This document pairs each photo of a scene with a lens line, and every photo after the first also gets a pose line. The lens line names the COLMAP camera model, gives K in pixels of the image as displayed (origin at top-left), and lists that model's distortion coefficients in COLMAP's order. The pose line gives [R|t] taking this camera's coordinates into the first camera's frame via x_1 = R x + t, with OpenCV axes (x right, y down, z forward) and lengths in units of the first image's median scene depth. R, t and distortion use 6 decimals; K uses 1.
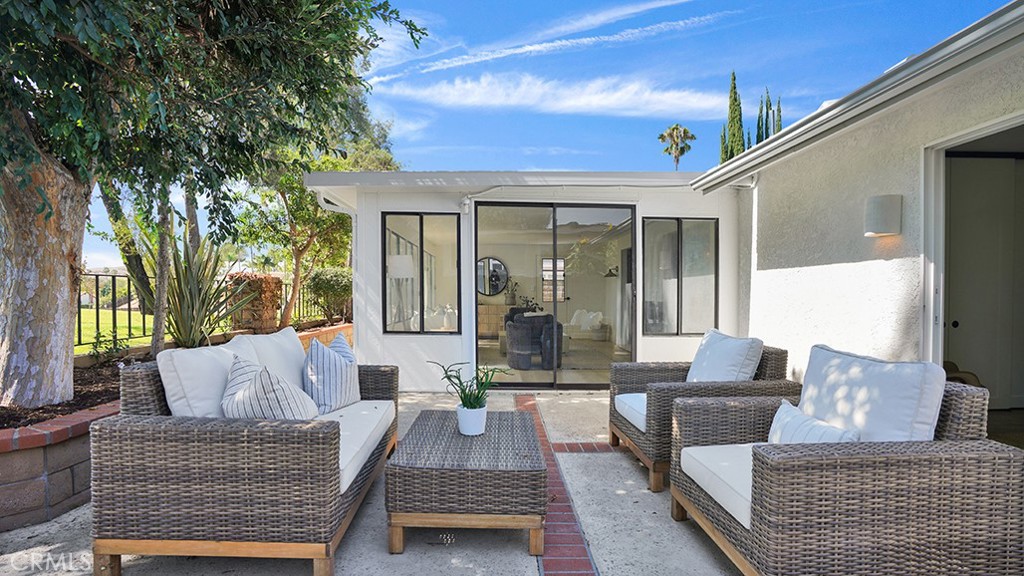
lens RADIAL K [[515.7, 0, 520.6], [0, 515.7, 314.7], [0, 0, 1]] dist [-0.018780, 0.001591]
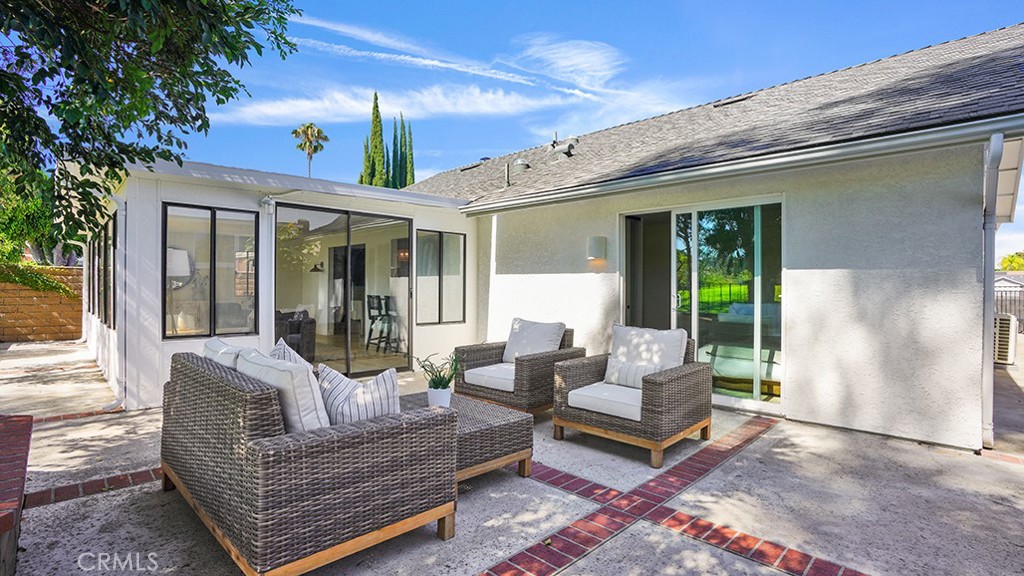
lens RADIAL K [[484.7, 0, 528.5], [0, 484.7, 289.8], [0, 0, 1]] dist [-0.054948, 0.018049]
pose [[0.720243, -0.006964, 0.693687, -0.380832], [0.025548, 0.999538, -0.016492, -0.019662], [-0.693251, 0.029601, 0.720088, -0.011112]]
